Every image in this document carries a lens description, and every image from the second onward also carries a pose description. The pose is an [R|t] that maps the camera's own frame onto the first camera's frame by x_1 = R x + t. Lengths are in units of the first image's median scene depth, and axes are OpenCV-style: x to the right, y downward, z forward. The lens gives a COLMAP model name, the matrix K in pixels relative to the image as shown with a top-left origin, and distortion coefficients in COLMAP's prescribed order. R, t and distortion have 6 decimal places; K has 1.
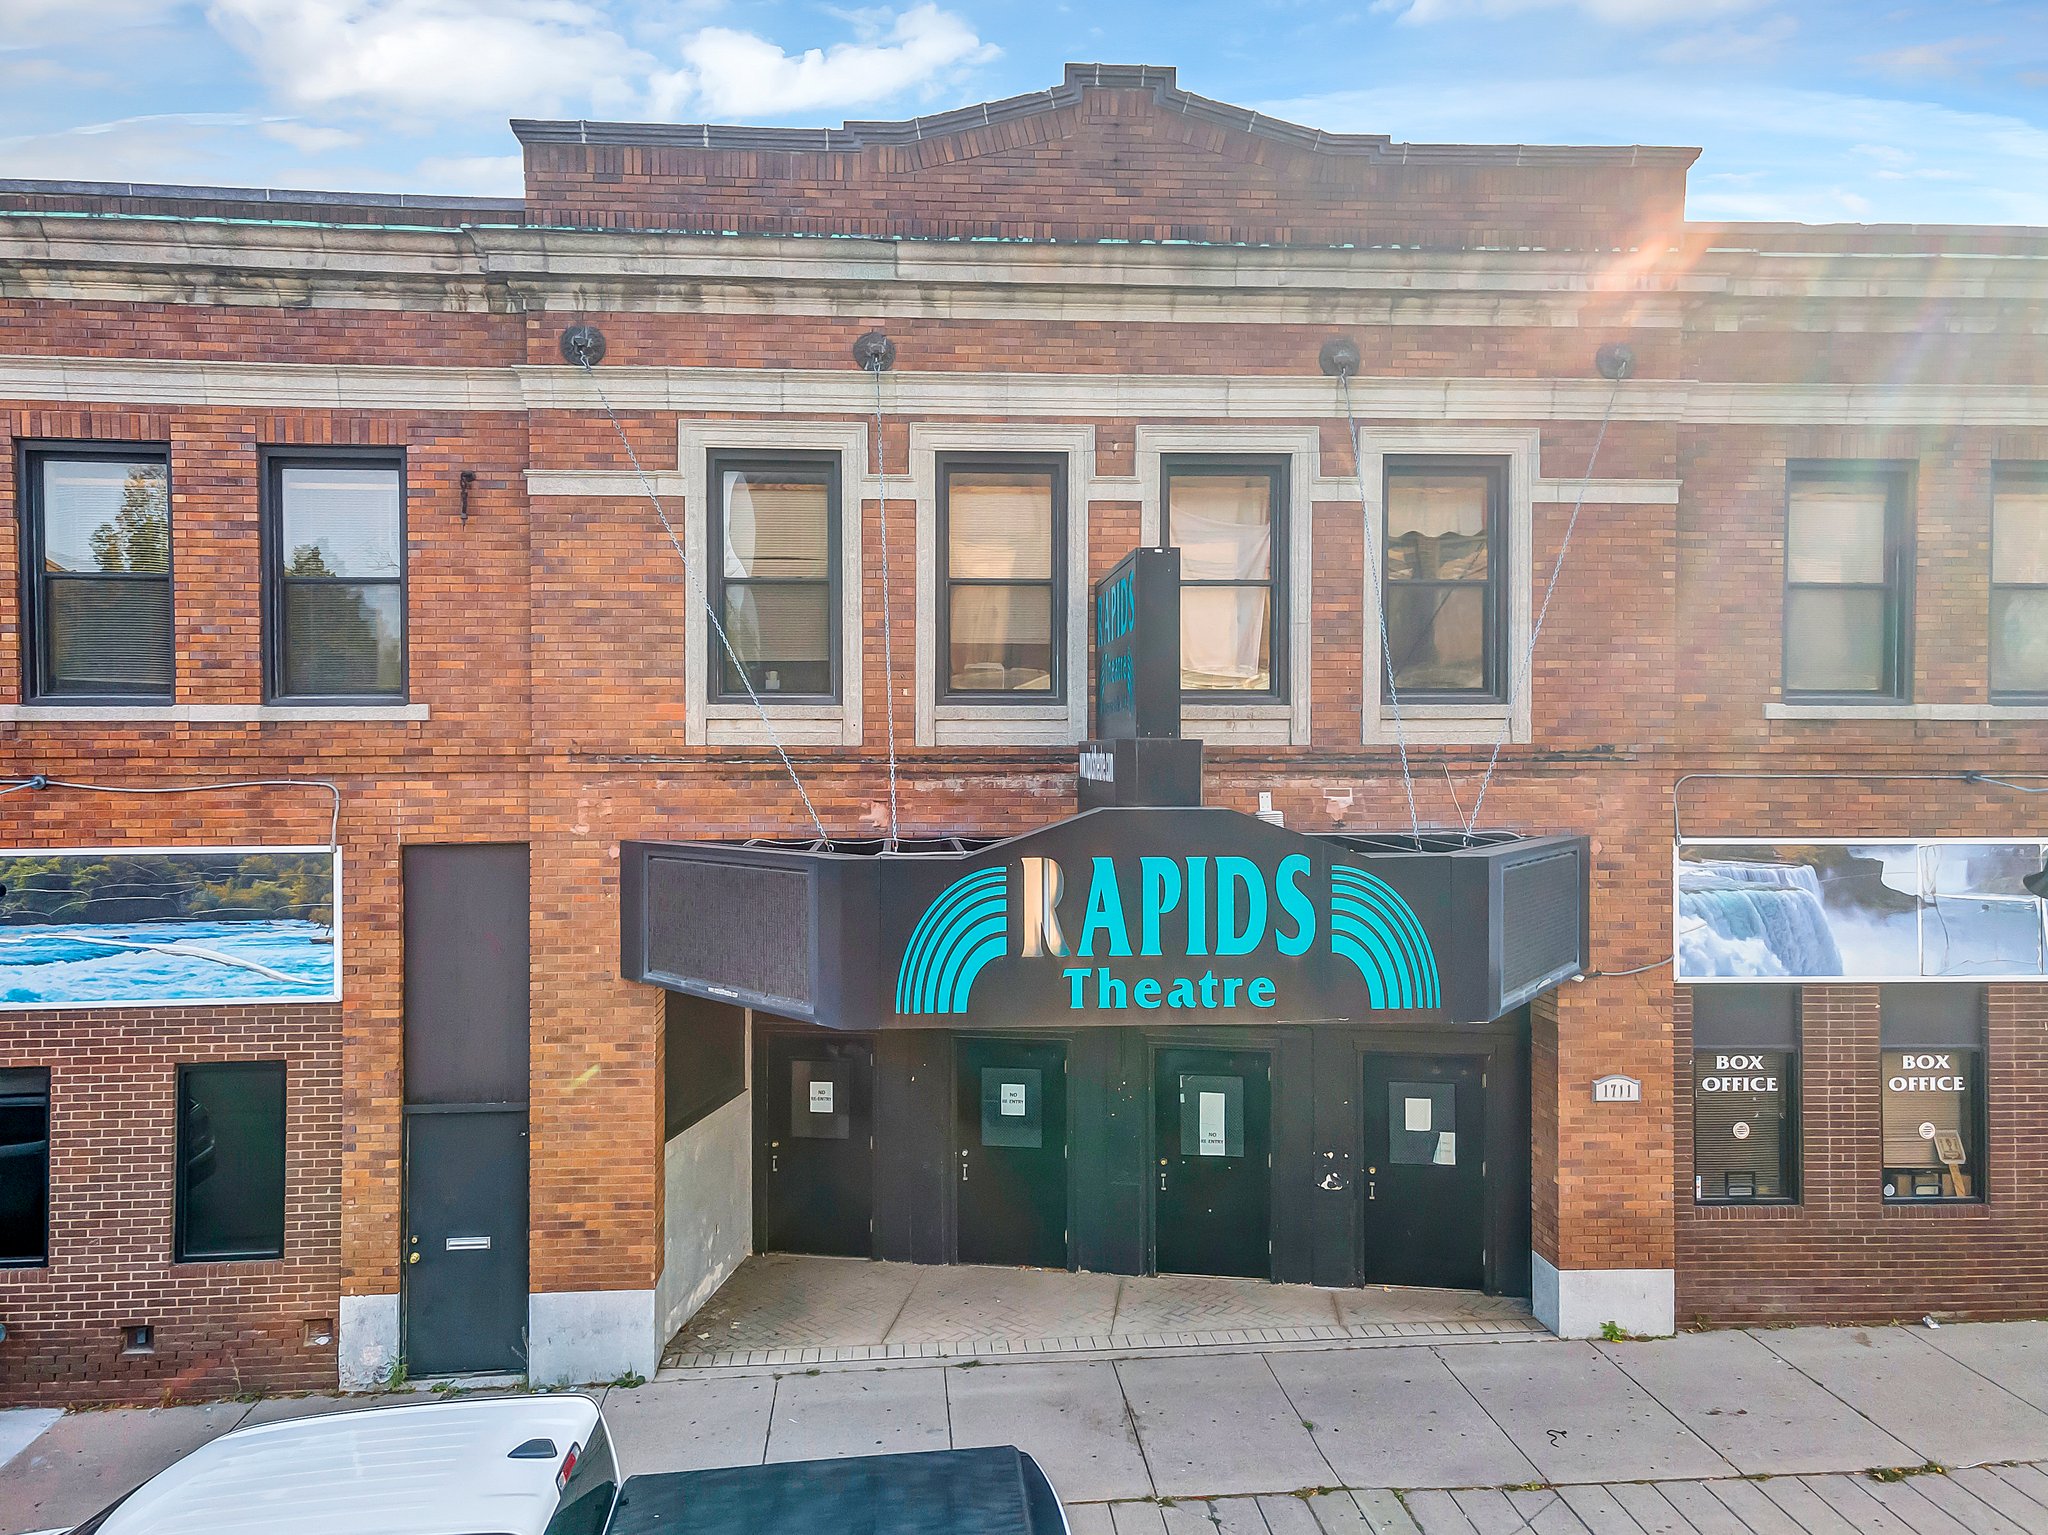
lens RADIAL K [[1530.6, 0, 1000.0], [0, 1530.6, 757.9], [0, 0, 1]] dist [0.019434, 0.047633]
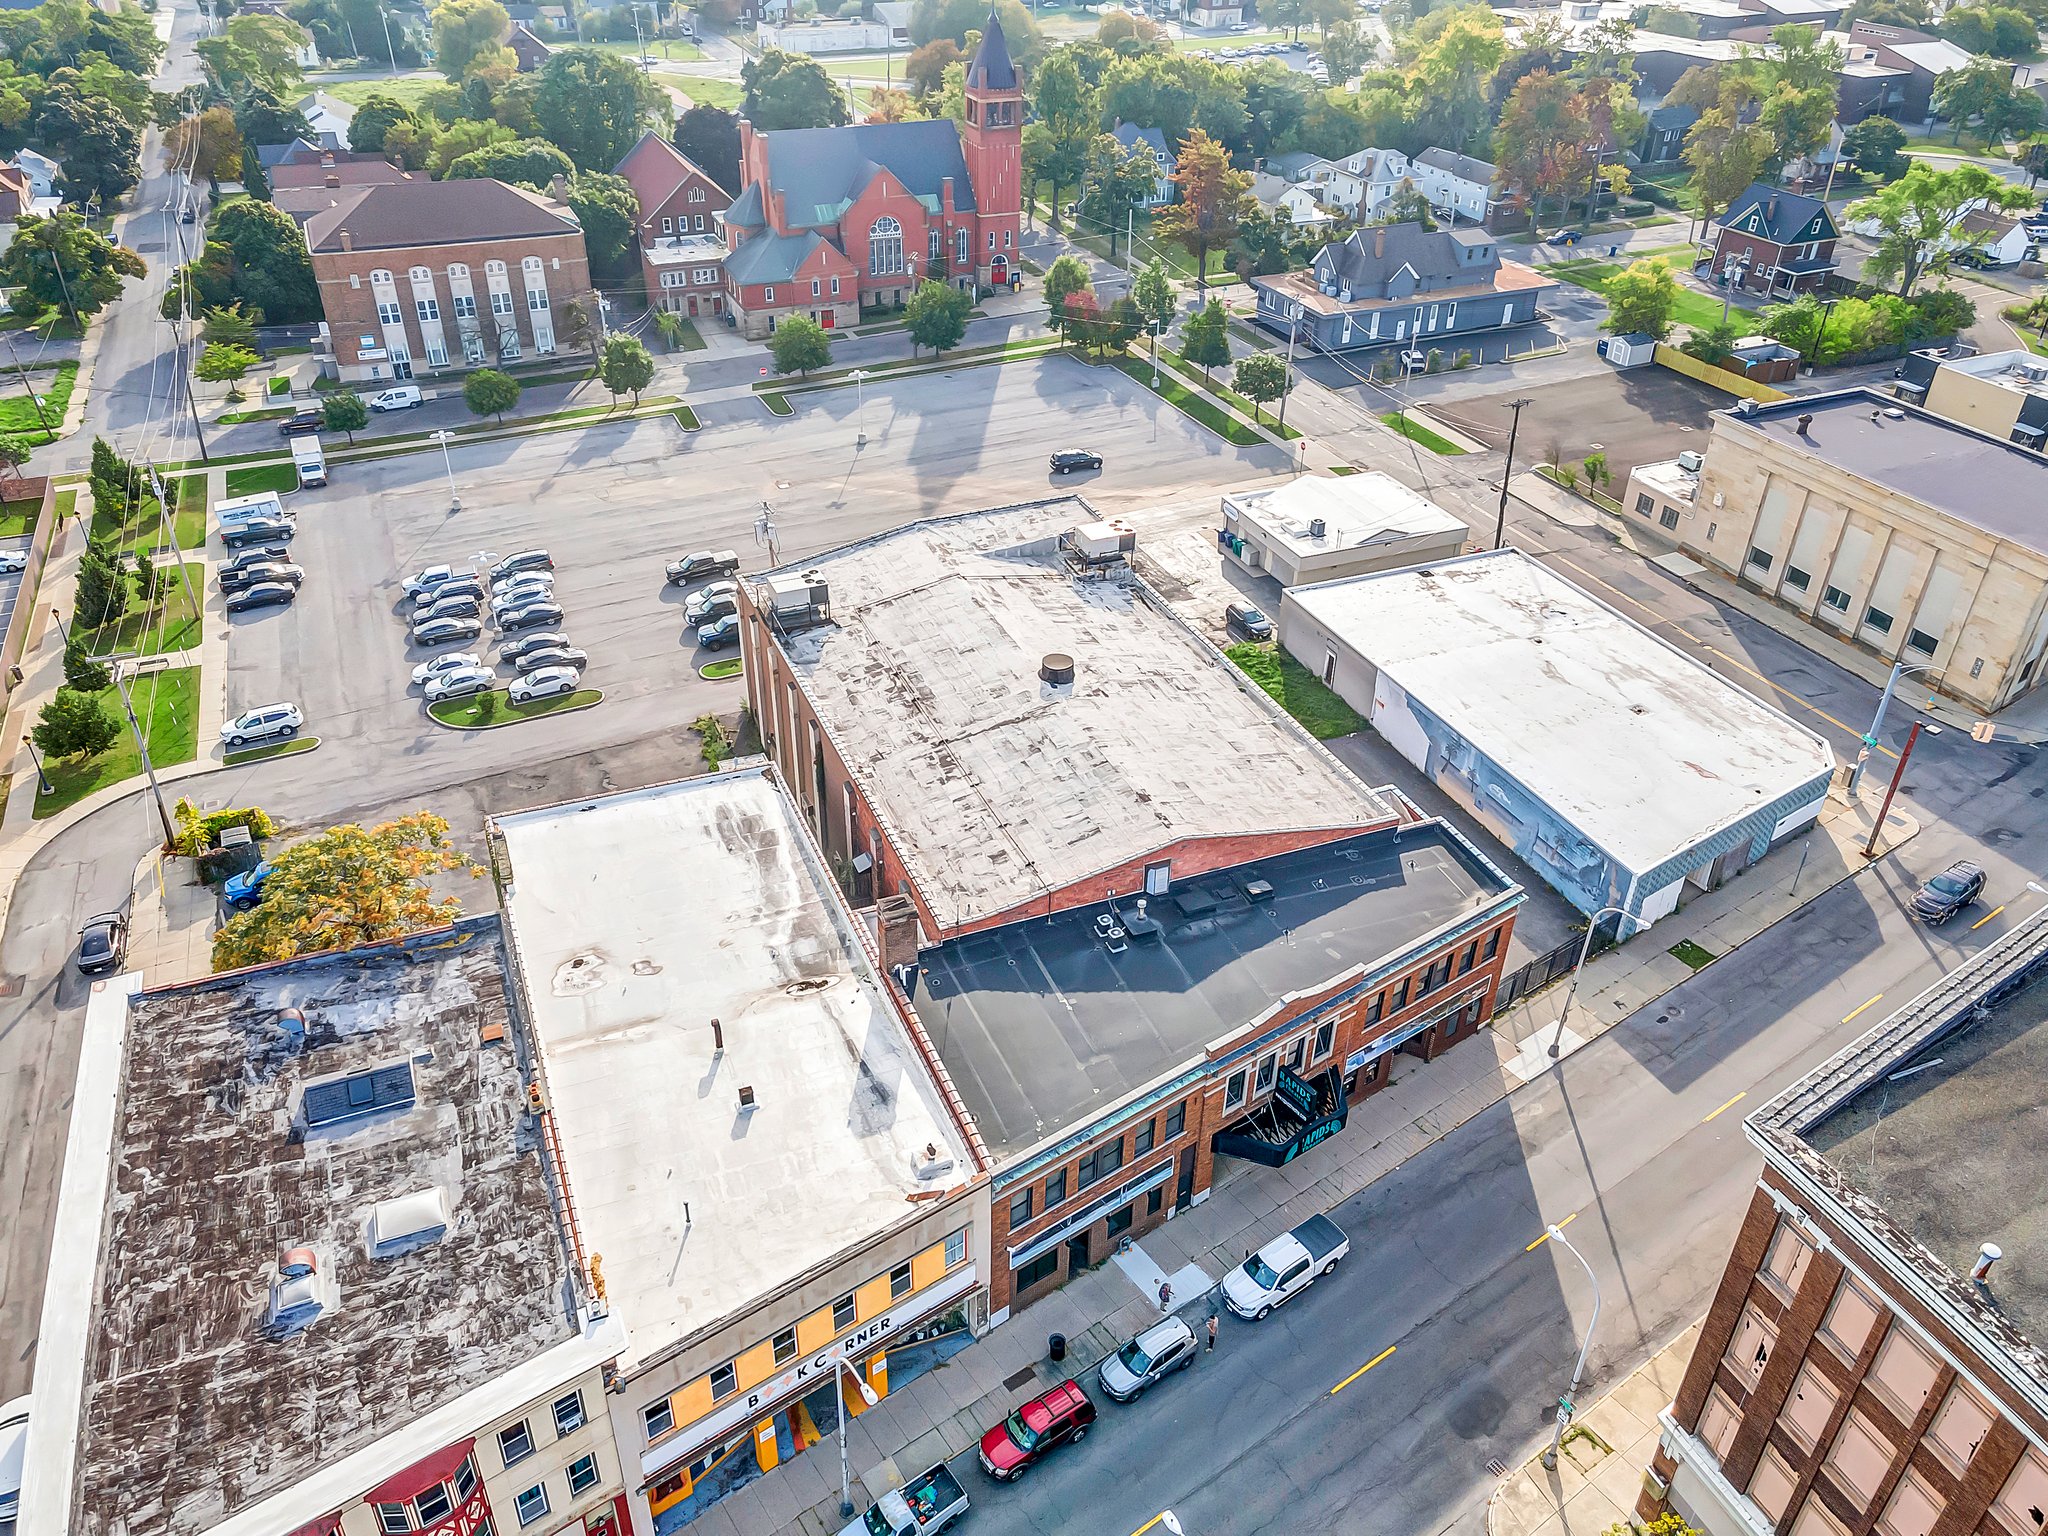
lens RADIAL K [[1530.6, 0, 1000.0], [0, 1530.6, 758.4], [0, 0, 1]] dist [0.019434, 0.047633]
pose [[0.854252, -0.273746, 0.441946, -2.966489], [-0.006671, 0.844284, 0.535854, -4.043956], [-0.519816, -0.460703, 0.719406, -1.977688]]
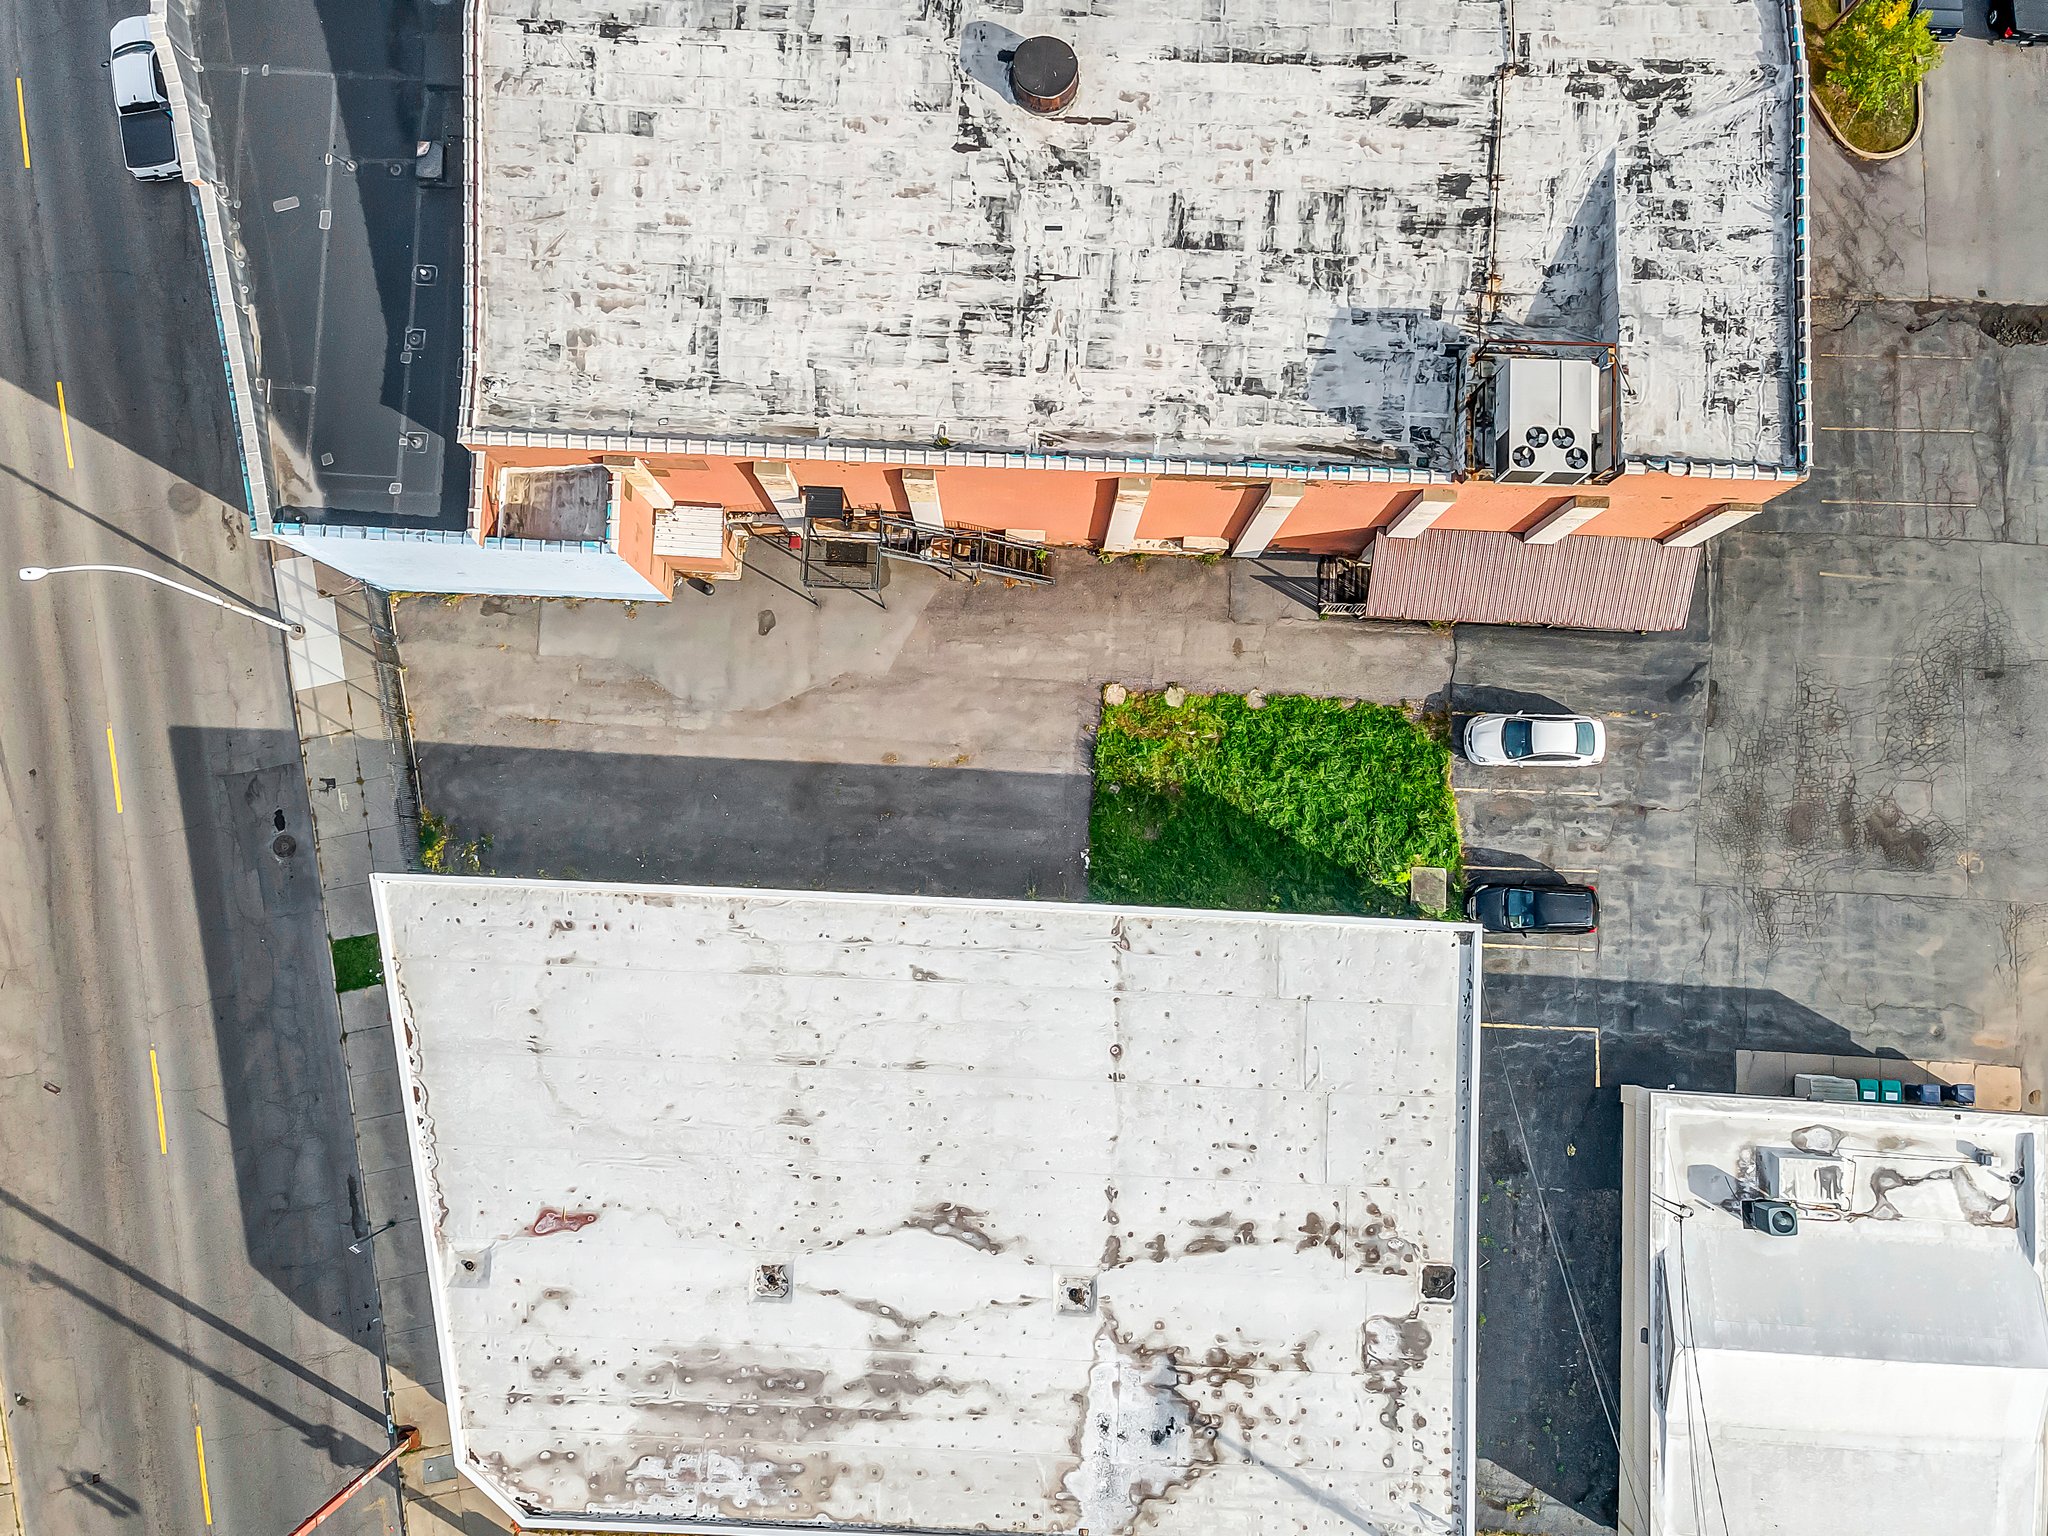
lens RADIAL K [[1542.8, 0, 986.7], [0, 1542.8, 762.4], [0, 0, 1]] dist [-0.042643, 0.195561]
pose [[0.114973, 0.988296, -0.100262, 2.545755], [0.009394, 0.099845, 0.994959, -4.182838], [0.993324, -0.115335, 0.002195, 2.835198]]
